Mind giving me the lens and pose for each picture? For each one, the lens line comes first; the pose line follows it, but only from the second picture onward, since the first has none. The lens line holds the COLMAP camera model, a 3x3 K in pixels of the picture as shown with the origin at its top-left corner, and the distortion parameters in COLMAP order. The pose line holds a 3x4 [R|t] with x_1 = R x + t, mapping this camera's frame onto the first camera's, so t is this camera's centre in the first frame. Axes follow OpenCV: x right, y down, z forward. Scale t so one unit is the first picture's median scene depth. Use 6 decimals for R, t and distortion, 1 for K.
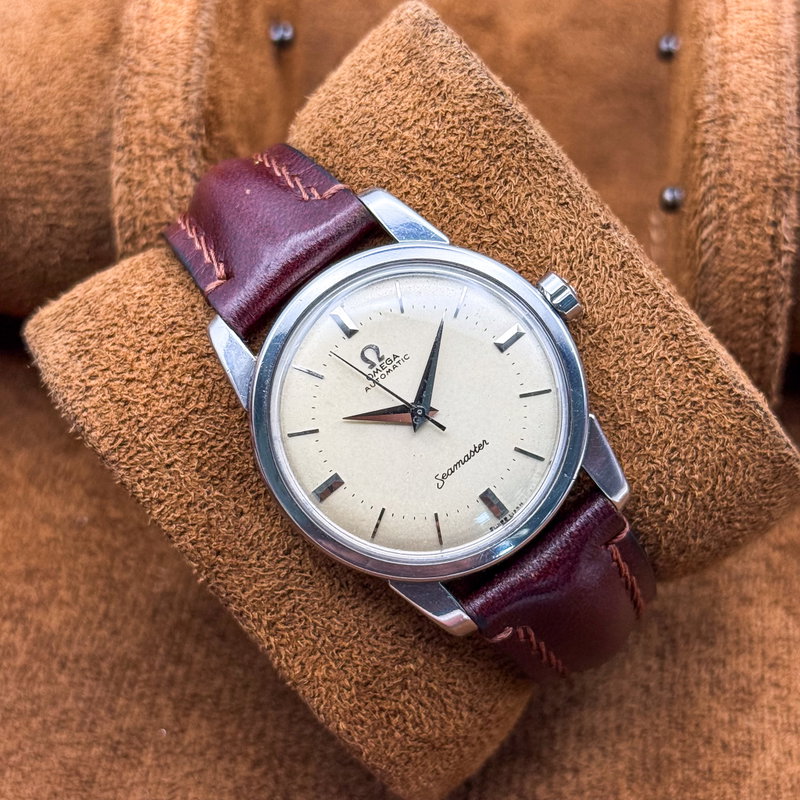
lens RADIAL K [[1877.1, 0, 400.0], [0, 1877.1, 400.0], [0, 0, 1]] dist [0.019538, 0.076233]
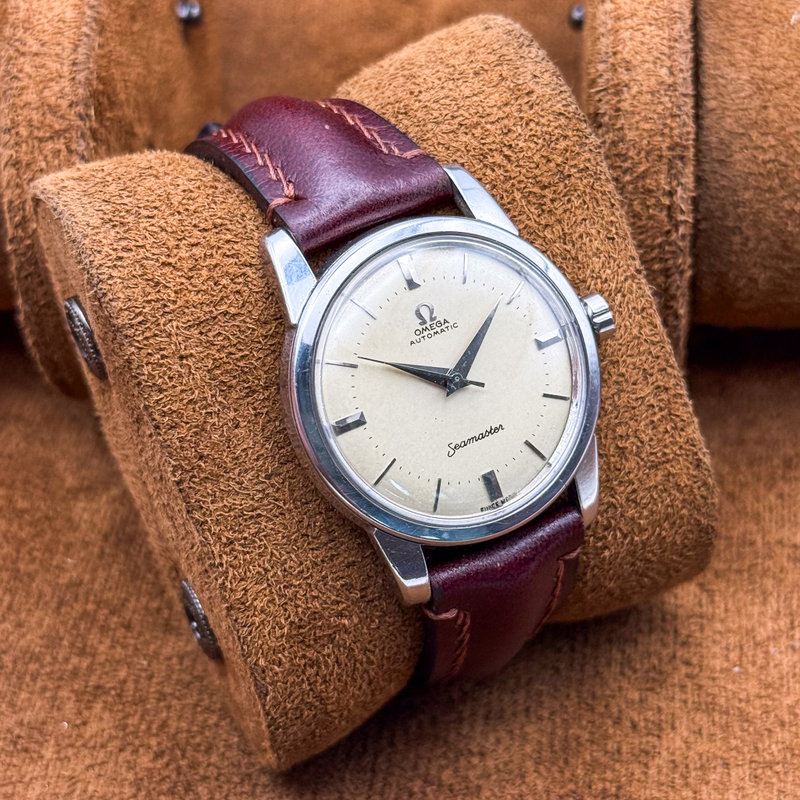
lens RADIAL K [[1877.1, 0, 400.0], [0, 1877.1, 400.0], [0, 0, 1]] dist [0.019538, 0.076233]
pose [[0.909946, 0.303734, 0.282390, -0.290850], [-0.279038, 0.952118, -0.124938, 0.147382], [-0.306816, 0.034889, 0.951129, 0.027998]]
